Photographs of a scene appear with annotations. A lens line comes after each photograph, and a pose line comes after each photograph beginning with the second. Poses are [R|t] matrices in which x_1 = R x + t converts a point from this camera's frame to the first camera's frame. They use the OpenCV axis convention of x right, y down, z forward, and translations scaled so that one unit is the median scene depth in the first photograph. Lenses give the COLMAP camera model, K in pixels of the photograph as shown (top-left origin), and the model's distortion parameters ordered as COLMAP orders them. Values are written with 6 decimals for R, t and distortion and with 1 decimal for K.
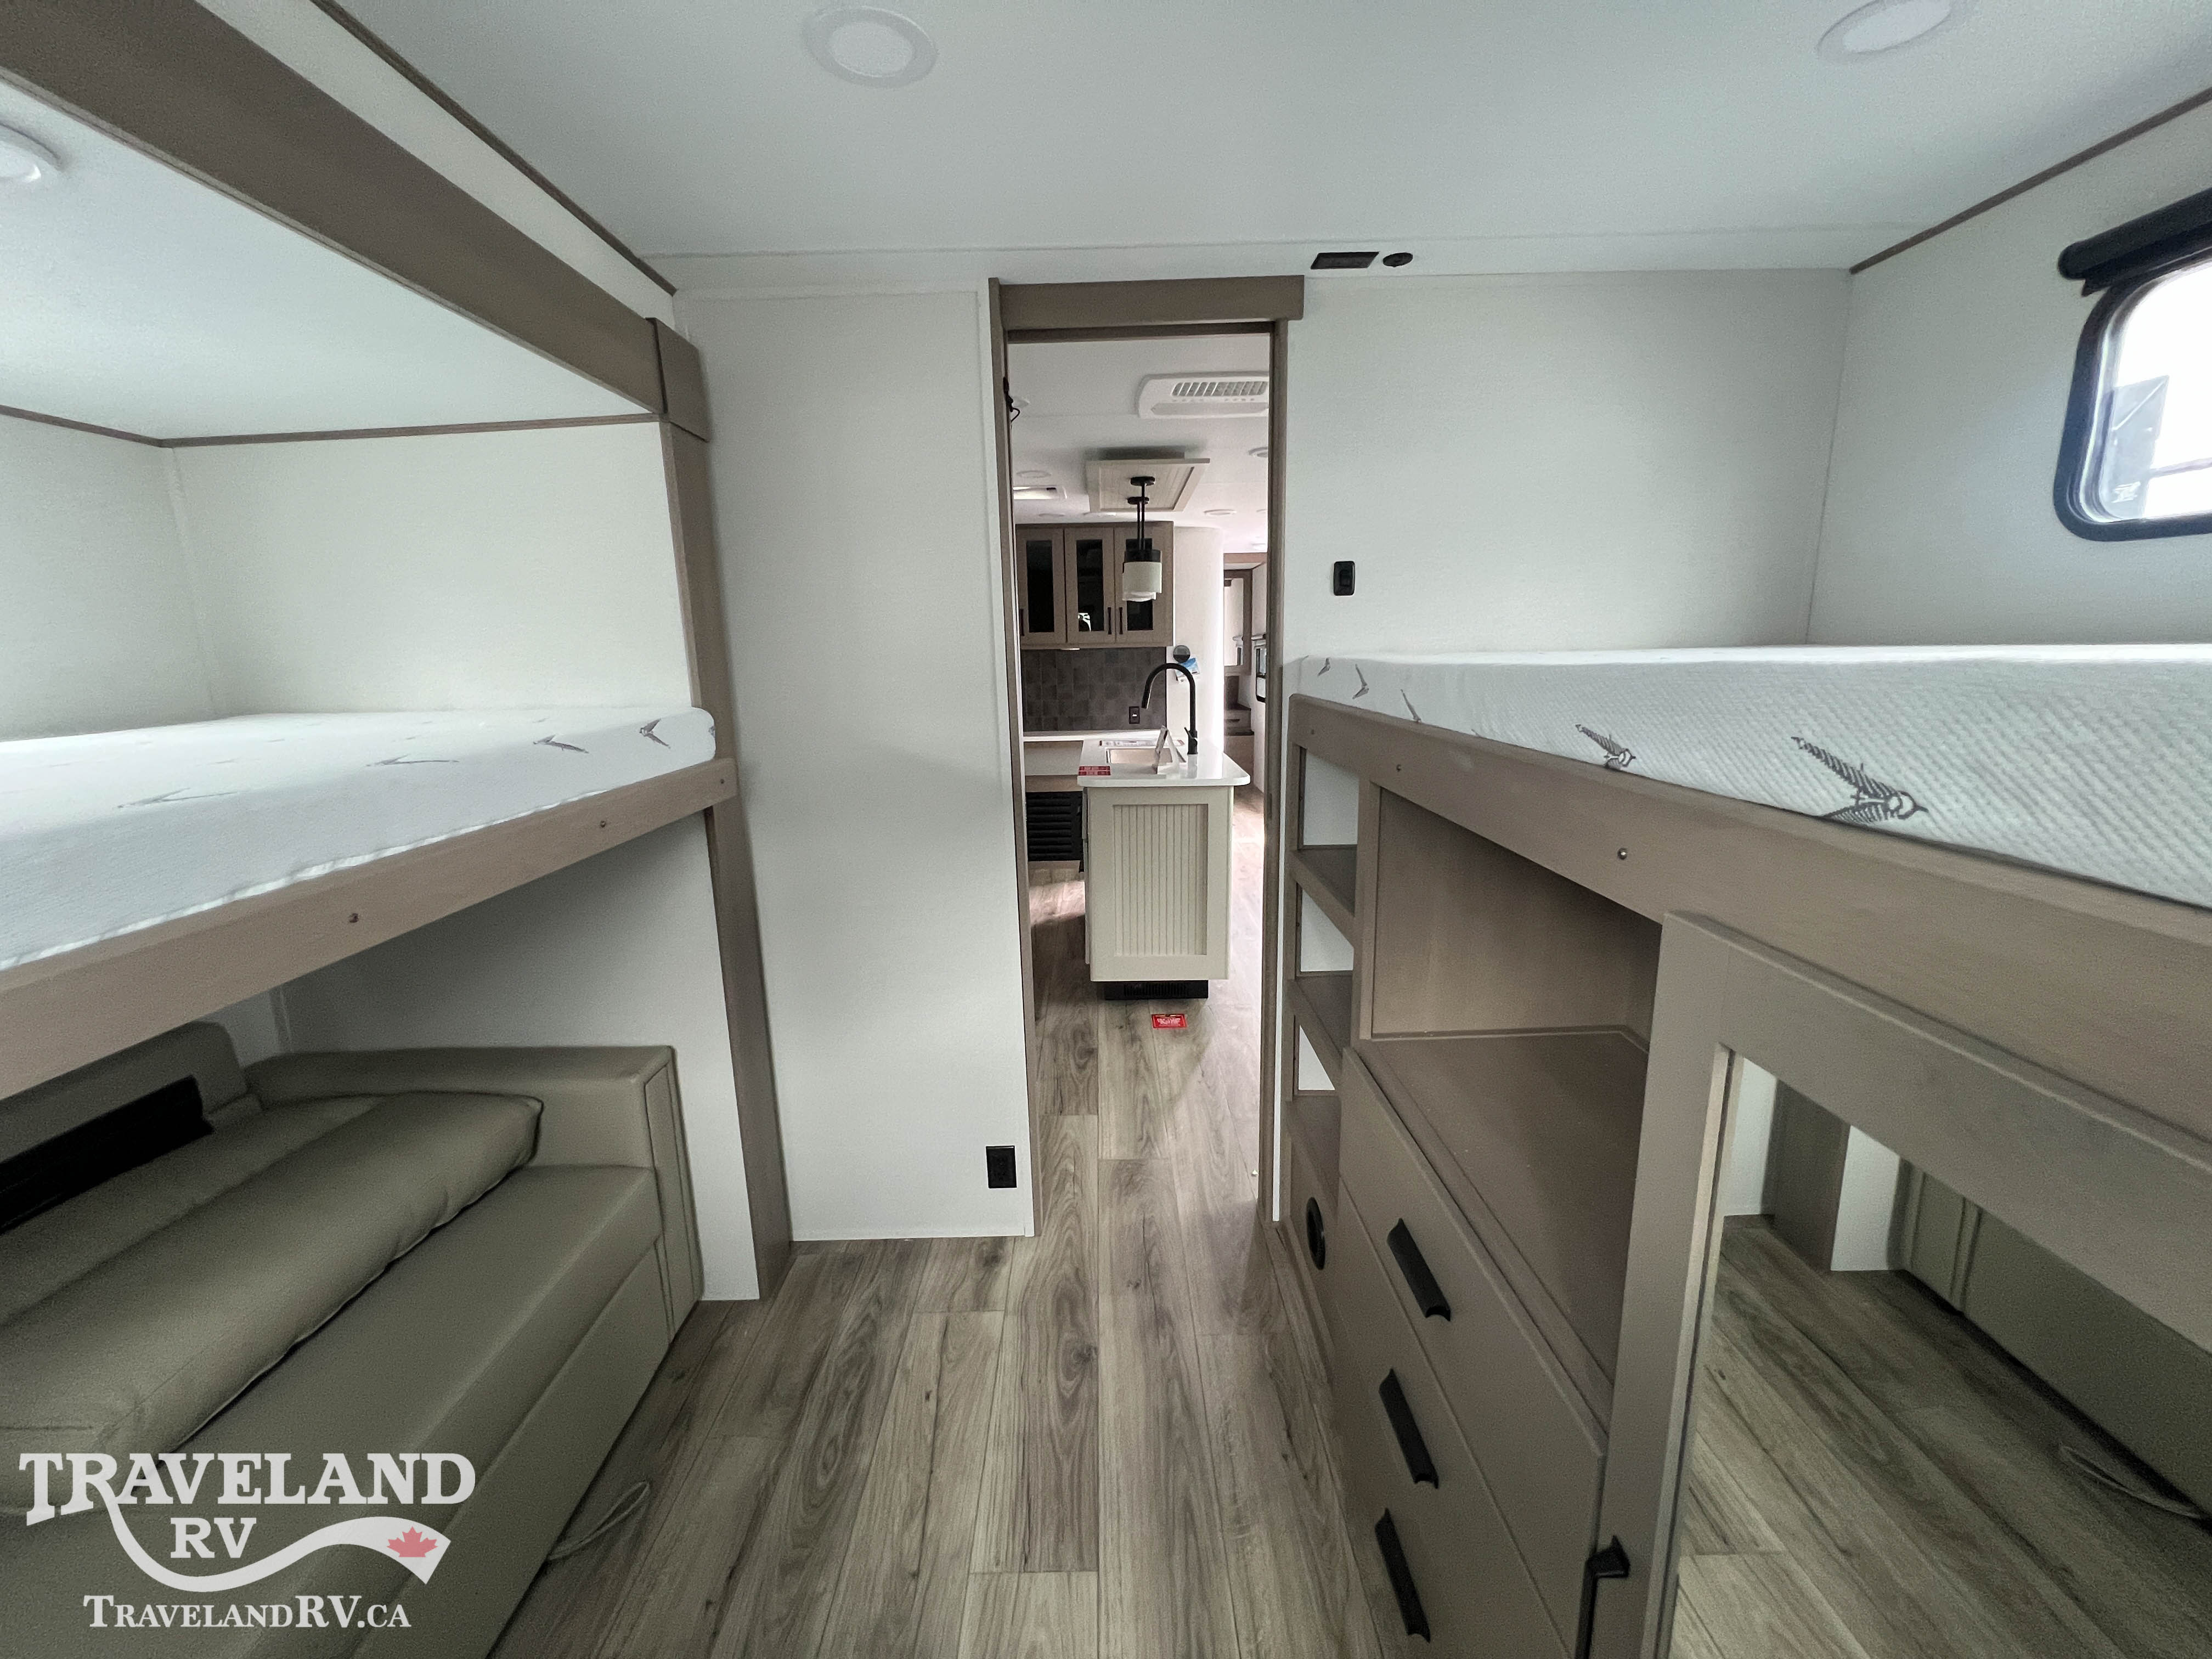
lens RADIAL K [[889.2, 0, 1097.8], [0, 889.2, 827.6], [0, 0, 1]] dist [-0.003448, -0.000309]
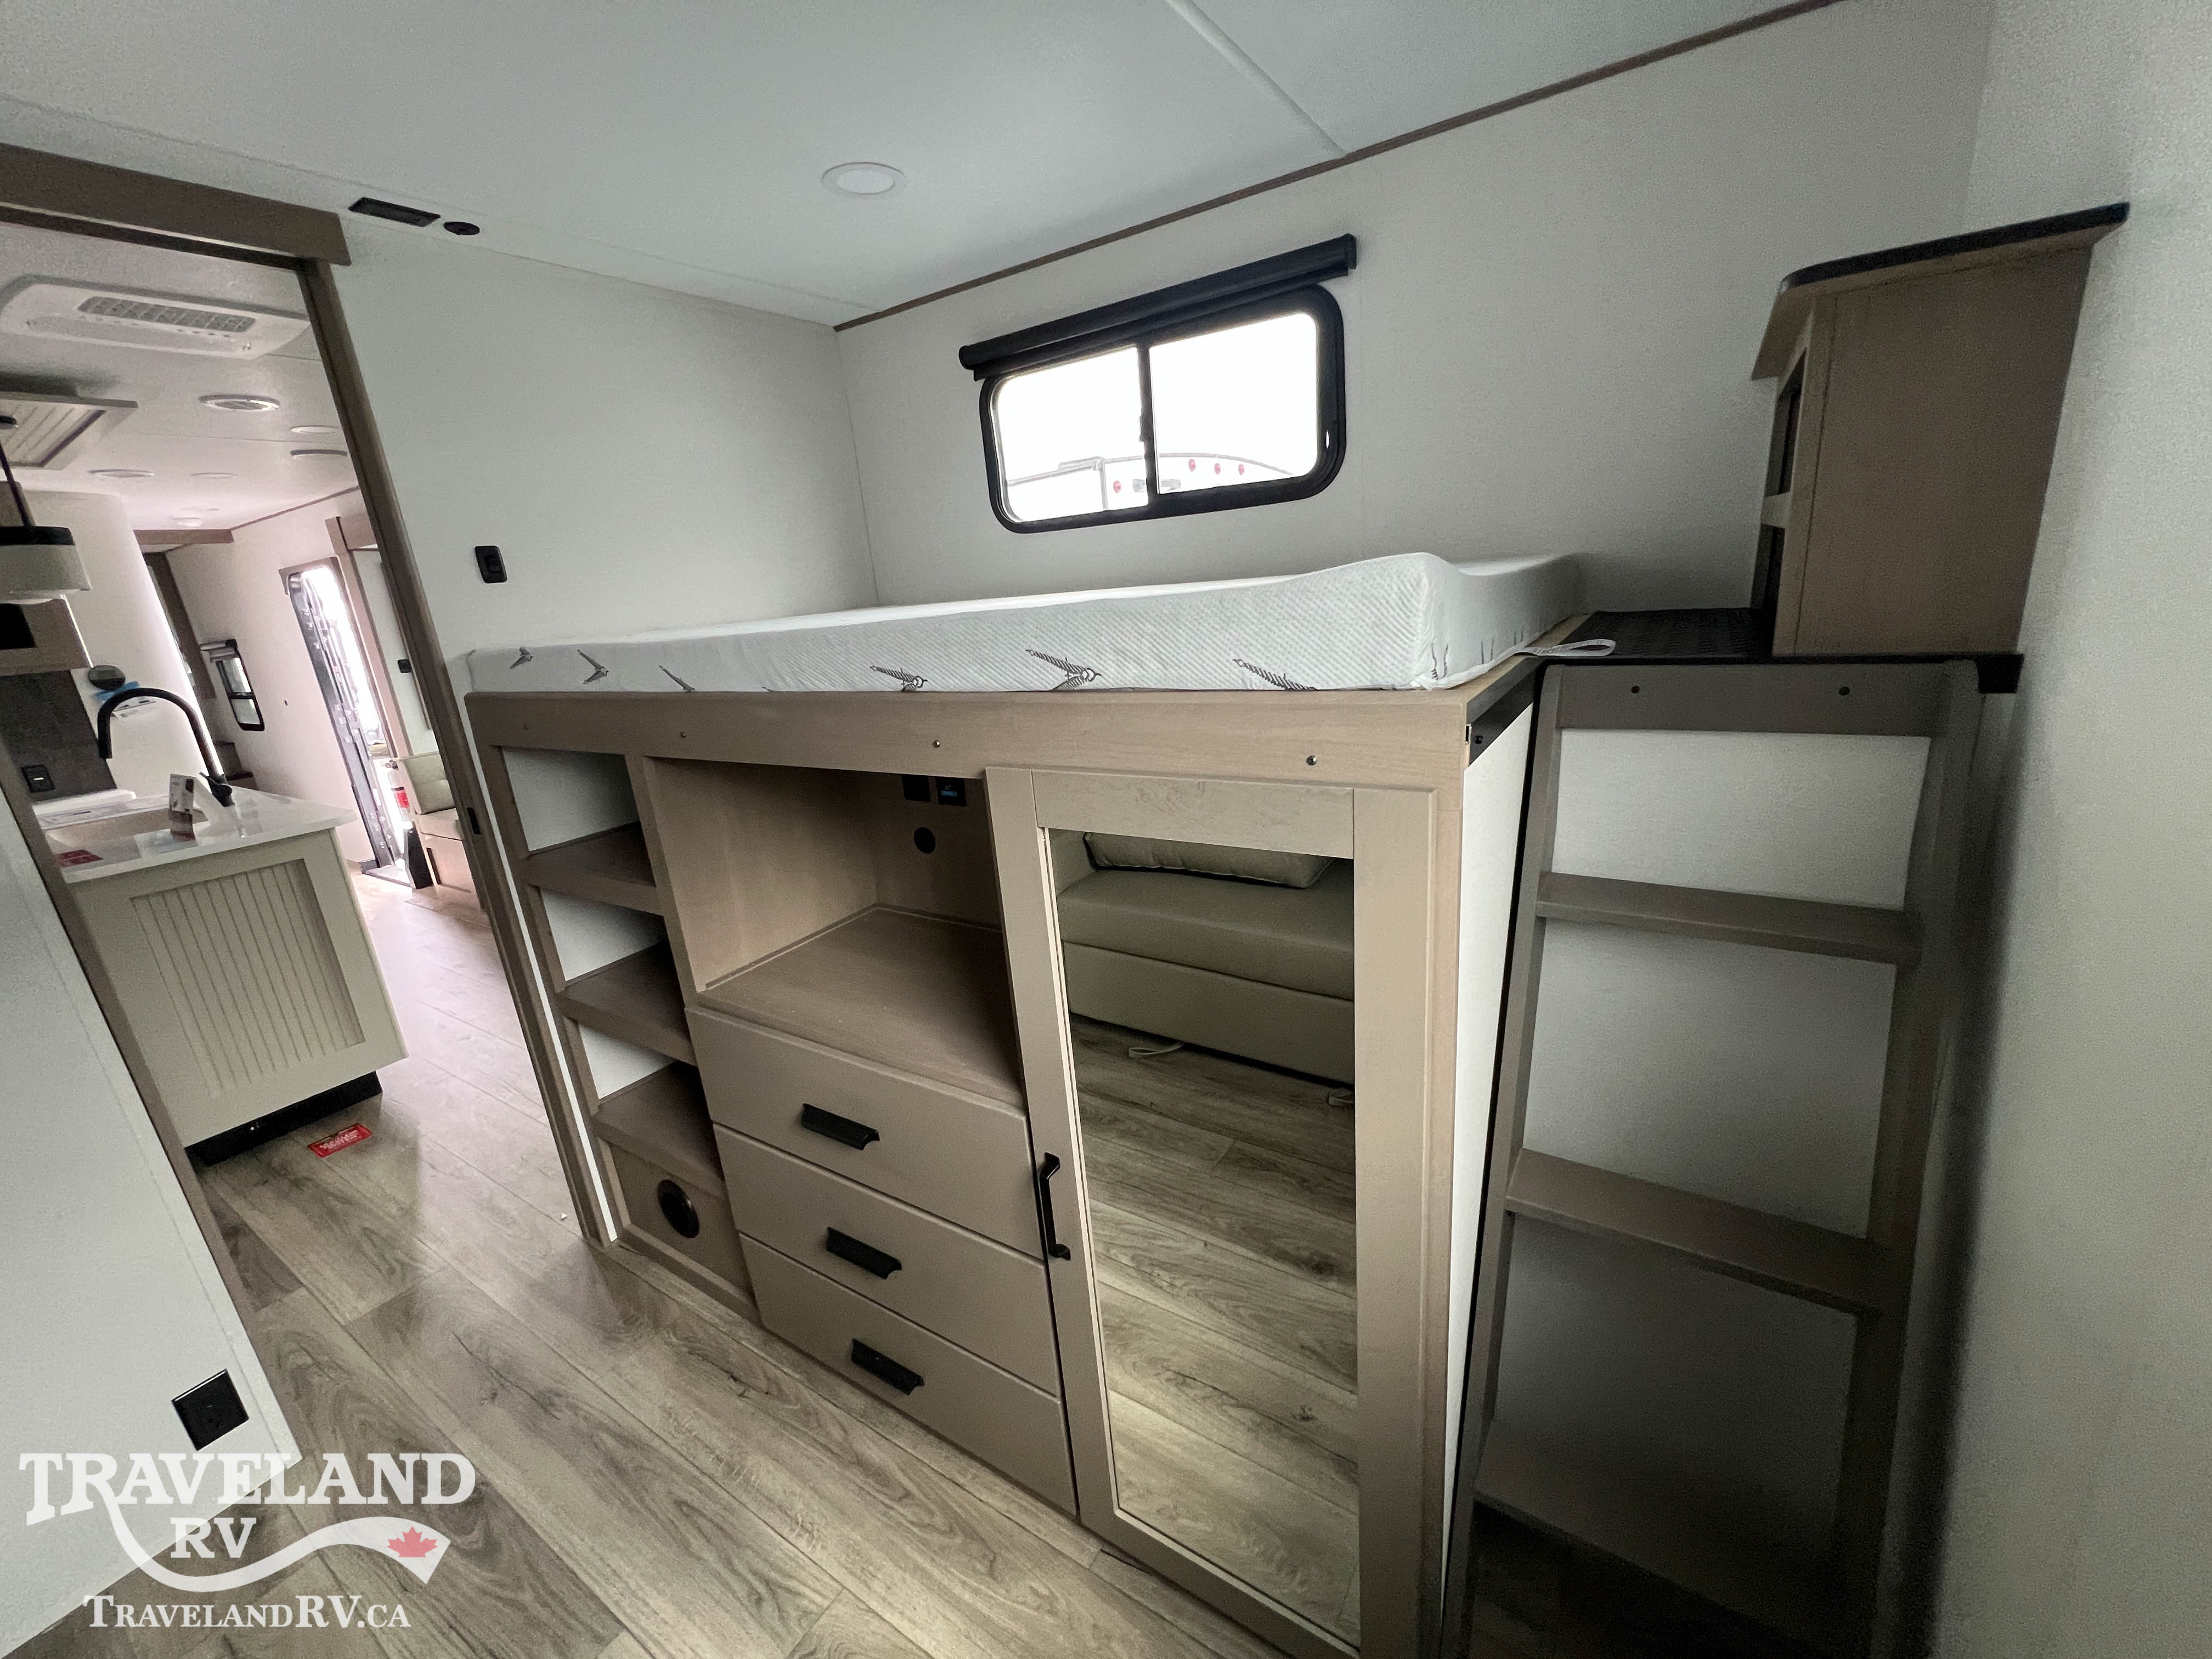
lens RADIAL K [[889.2, 0, 1109.2], [0, 889.2, 828.3], [0, 0, 1]] dist [-0.002365, -0.000127]
pose [[0.545256, -0.254190, 0.798801, -0.211754], [0.237483, 0.960717, 0.143610, 0.008482], [-0.803927, 0.111397, 0.584203, -0.046228]]
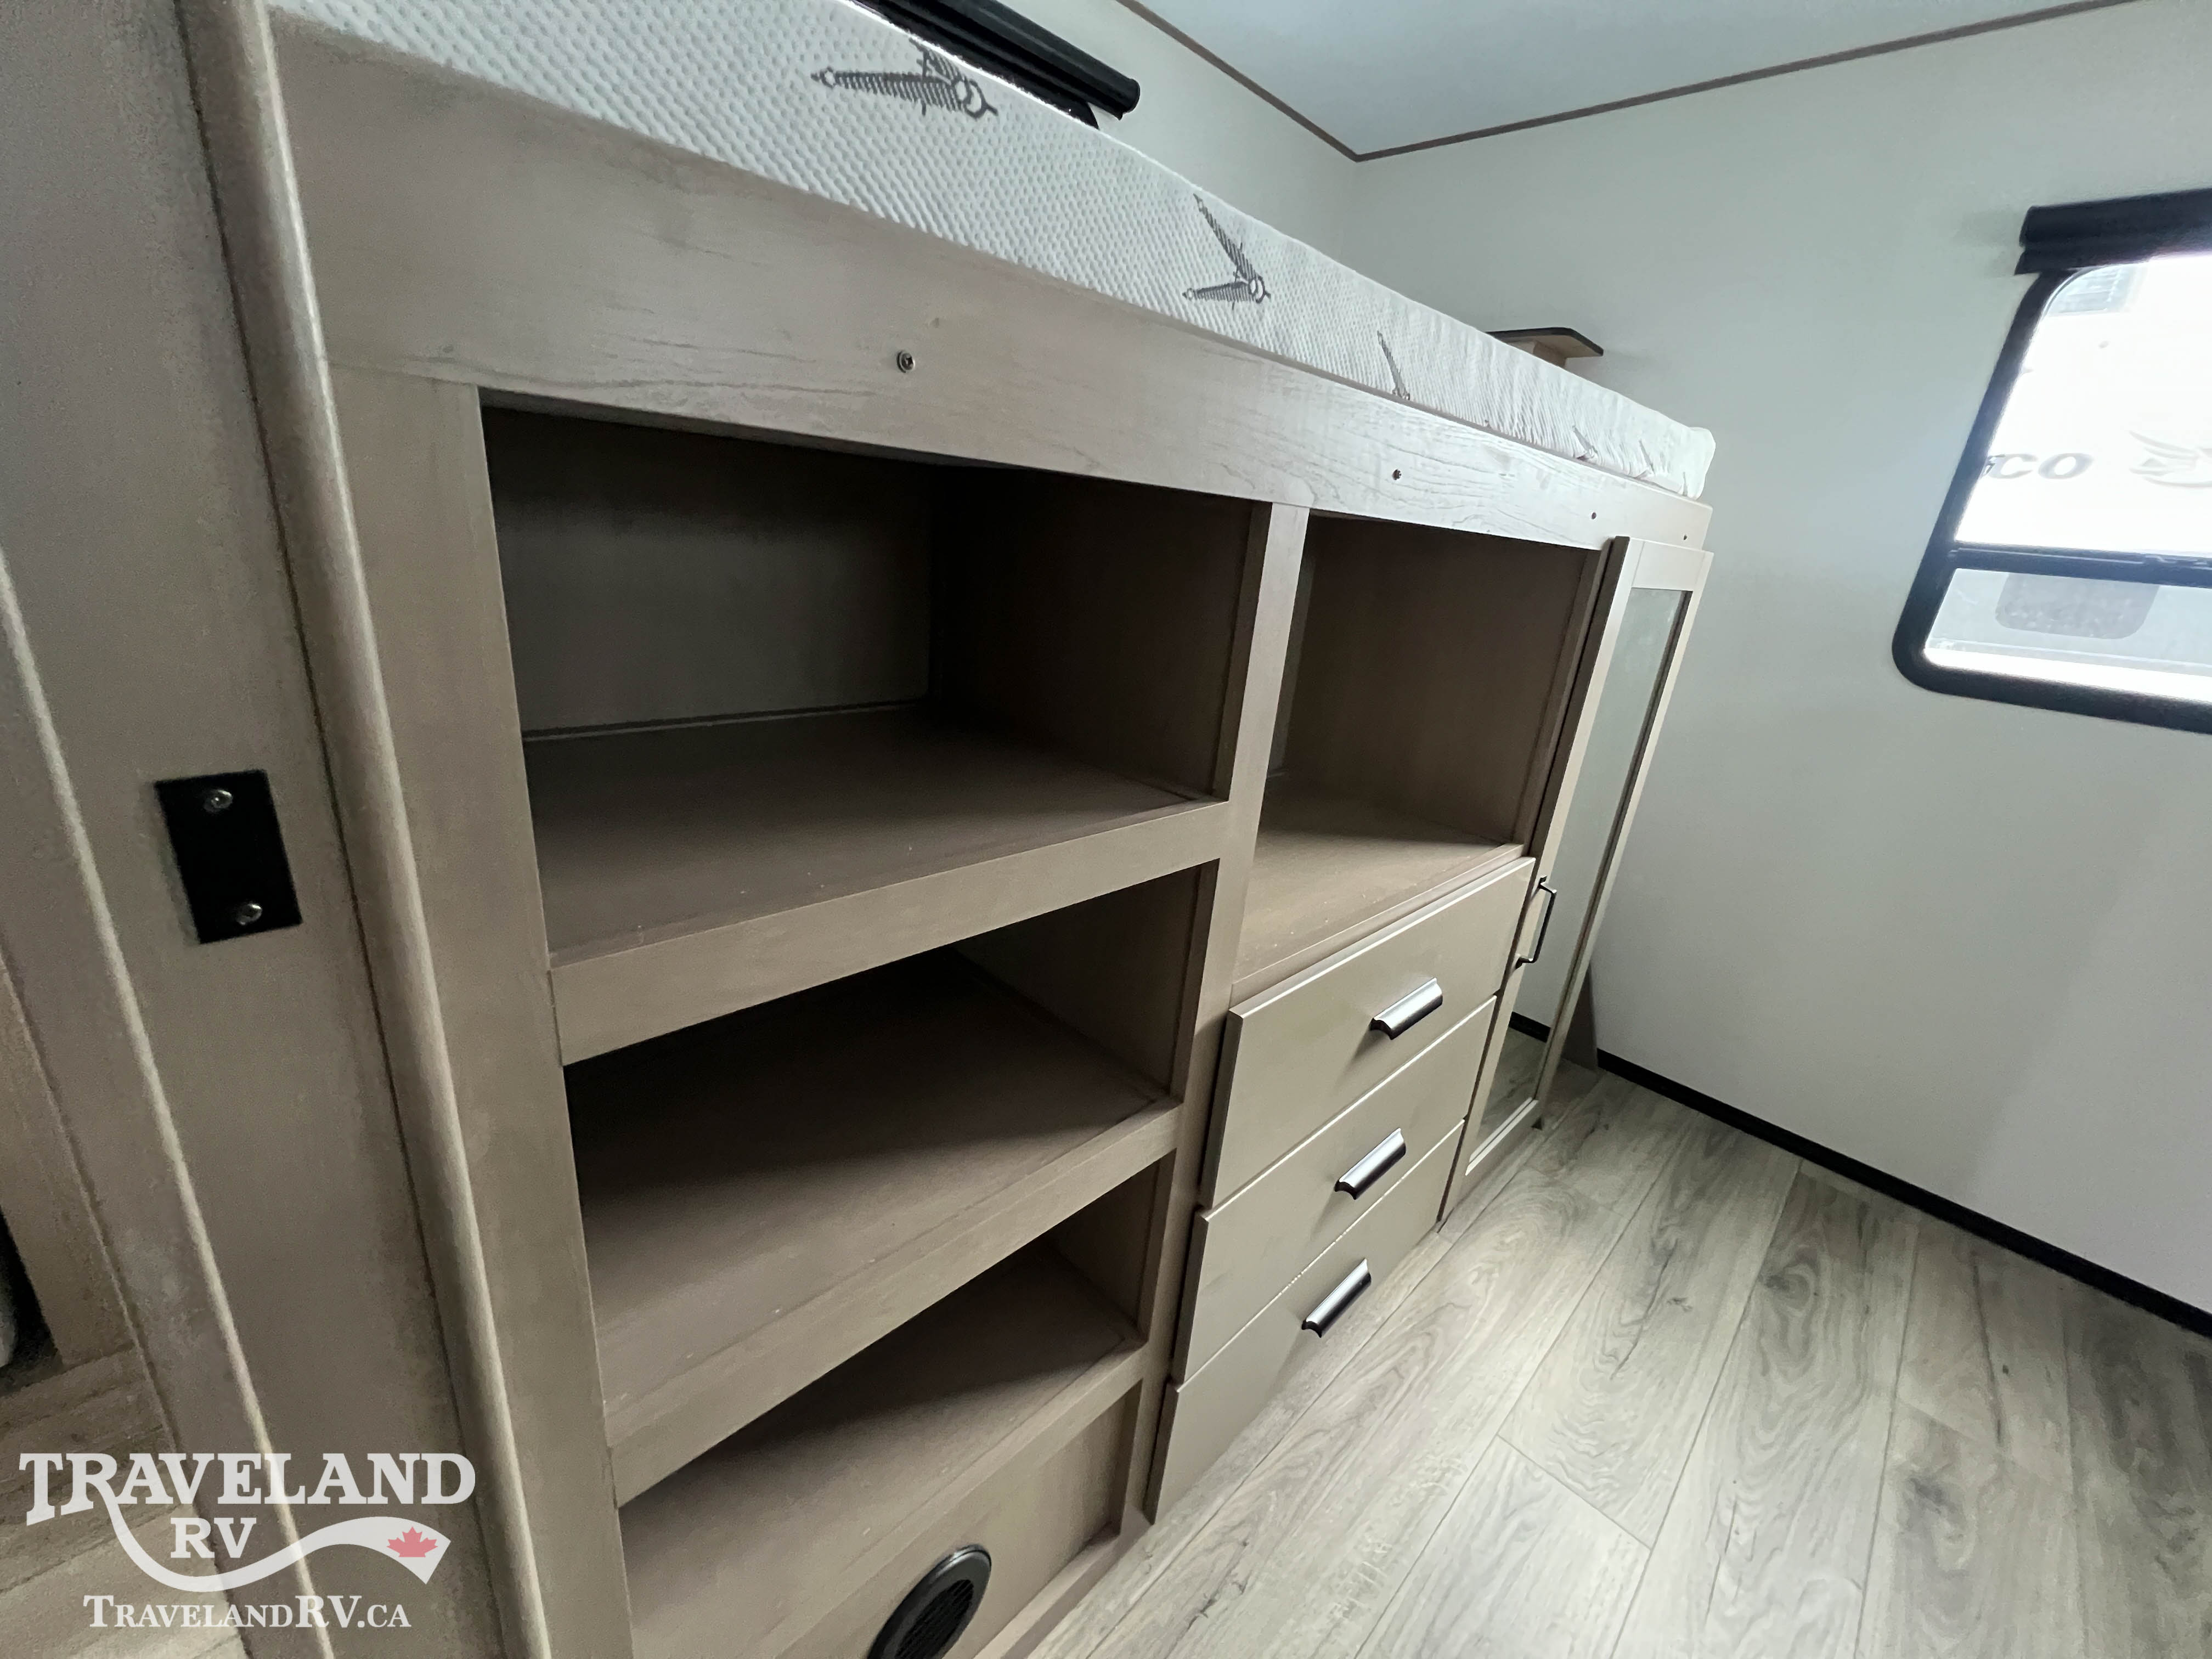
lens RADIAL K [[891.8, 0, 1106.0], [0, 891.8, 825.2], [0, 0, 1]] dist [-0.003429, 0.000619]
pose [[-0.705238, -0.270480, 0.655347, -0.000579], [0.065022, 0.895792, 0.439691, -0.101005], [-0.705982, 0.352699, -0.614160, 1.204939]]
